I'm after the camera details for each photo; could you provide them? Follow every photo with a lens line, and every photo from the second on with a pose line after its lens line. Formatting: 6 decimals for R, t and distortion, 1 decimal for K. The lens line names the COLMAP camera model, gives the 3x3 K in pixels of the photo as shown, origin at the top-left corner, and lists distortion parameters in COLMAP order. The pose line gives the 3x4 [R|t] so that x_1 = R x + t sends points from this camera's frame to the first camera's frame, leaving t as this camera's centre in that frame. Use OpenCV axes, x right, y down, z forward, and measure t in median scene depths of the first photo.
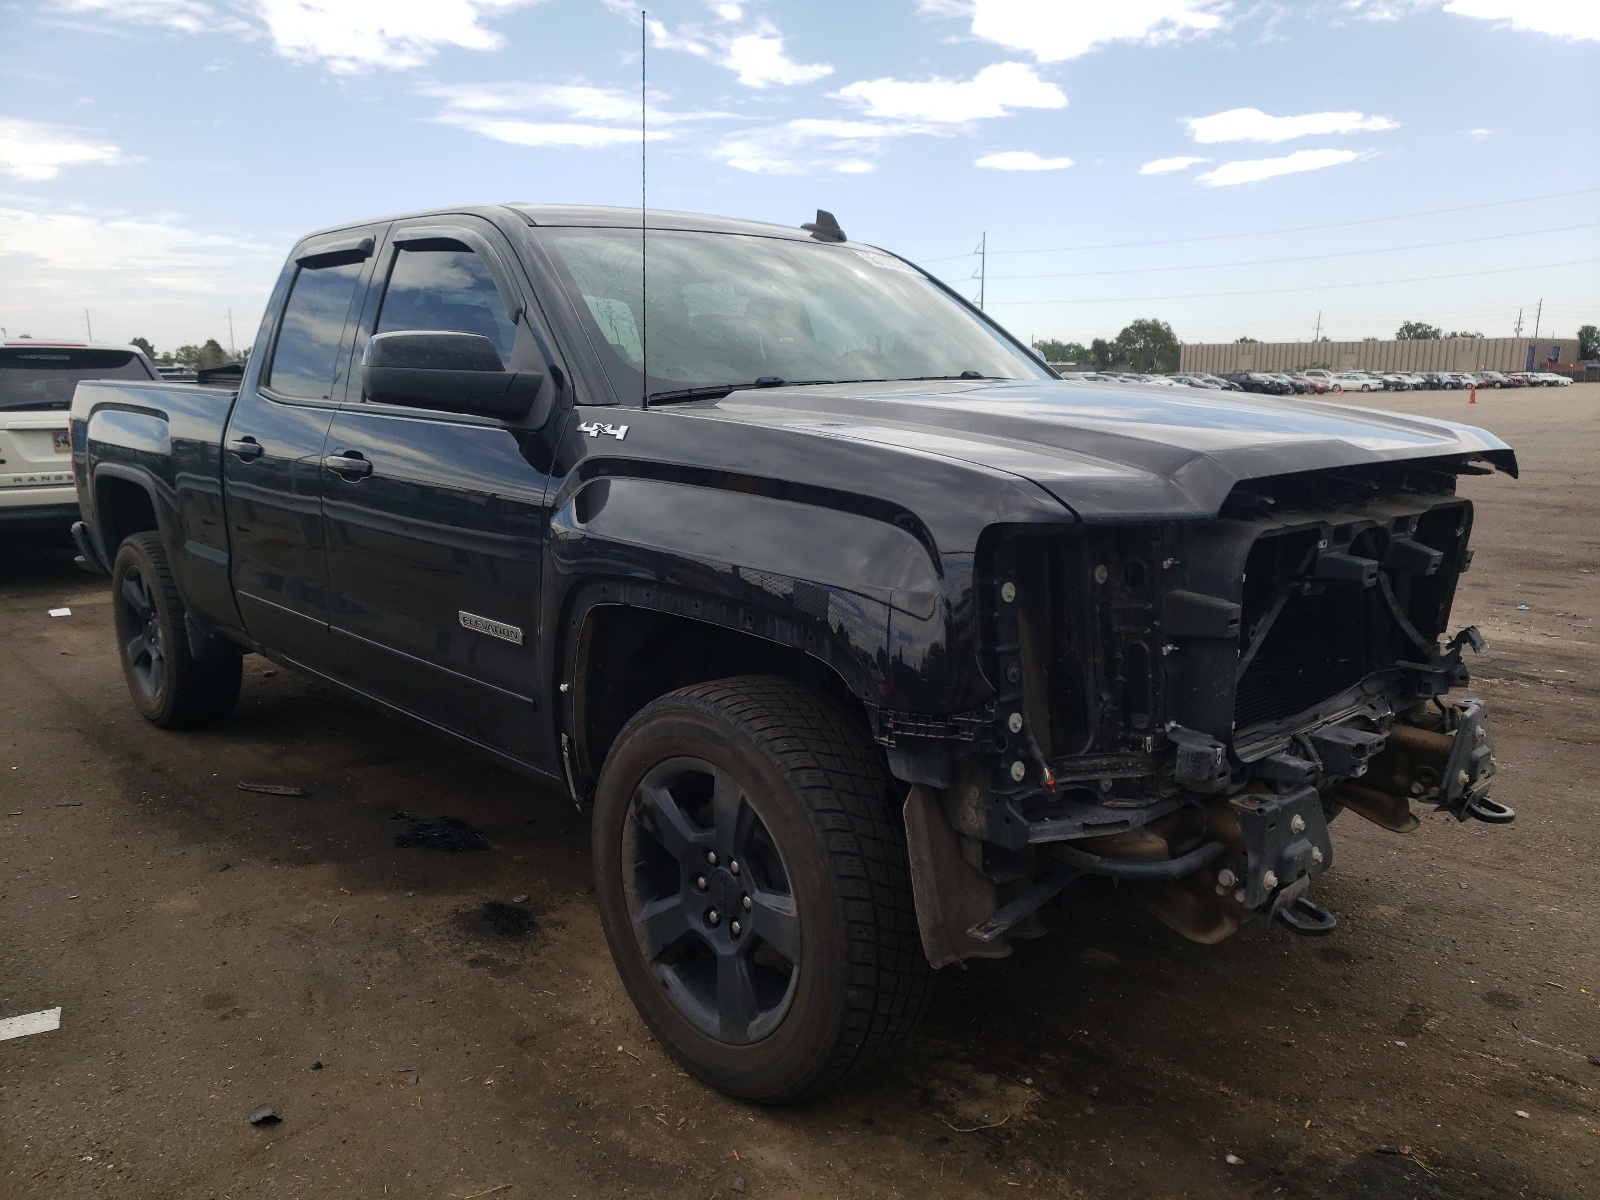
lens RADIAL K [[1225.6, 0, 788.6], [0, 1225.6, 600.9], [0, 0, 1]] dist [-0.003921, 0.061228]
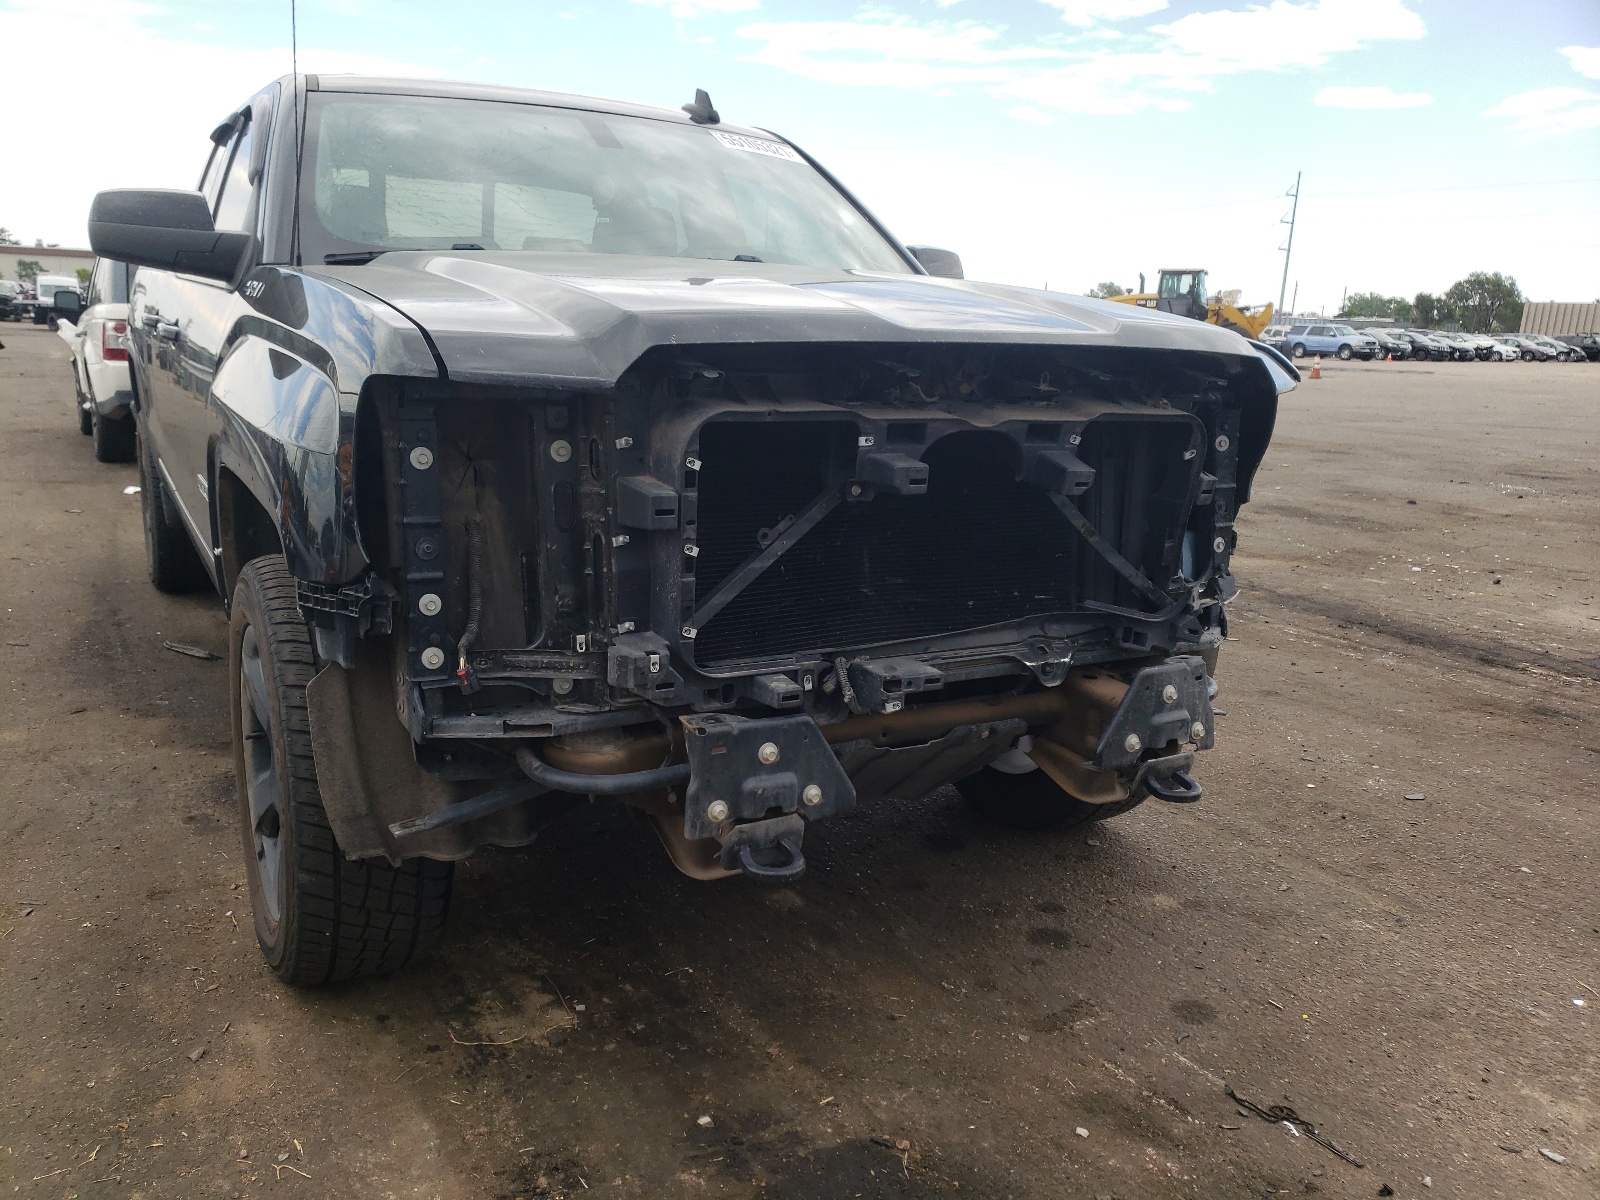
lens RADIAL K [[1198.2, 0, 776.5], [0, 1198.2, 605.9], [0, 0, 1]] dist [0.120280, -0.137767]
pose [[0.970401, 0.090642, -0.223845, 0.416836], [-0.079585, 0.995142, 0.057951, 0.018223], [0.228010, -0.038421, 0.972900, 0.118733]]
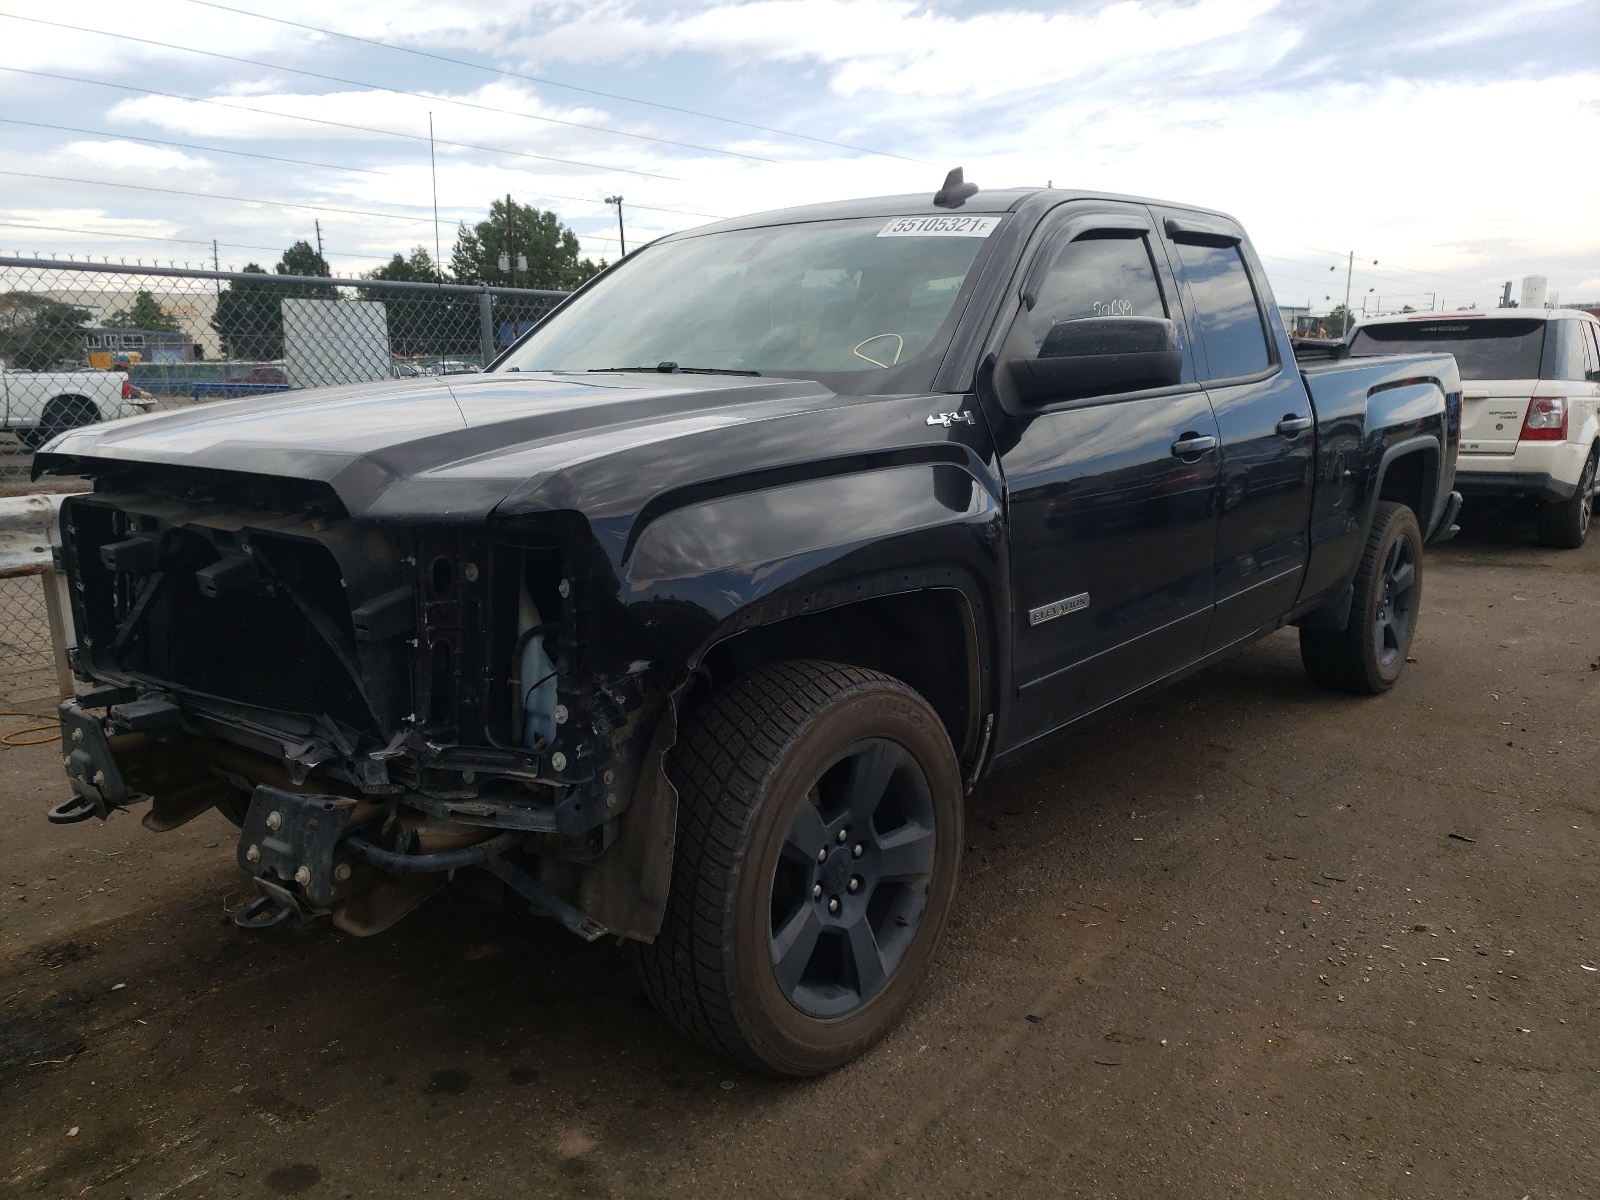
lens RADIAL K [[1225.6, 0, 788.6], [0, 1225.6, 600.9], [0, 0, 1]] dist [-0.003921, 0.061228]
pose [[0.142157, 0.186711, -0.972075, 1.187872], [-0.155108, 0.974119, 0.164420, -0.190806], [0.977616, 0.127403, 0.167438, 1.020441]]
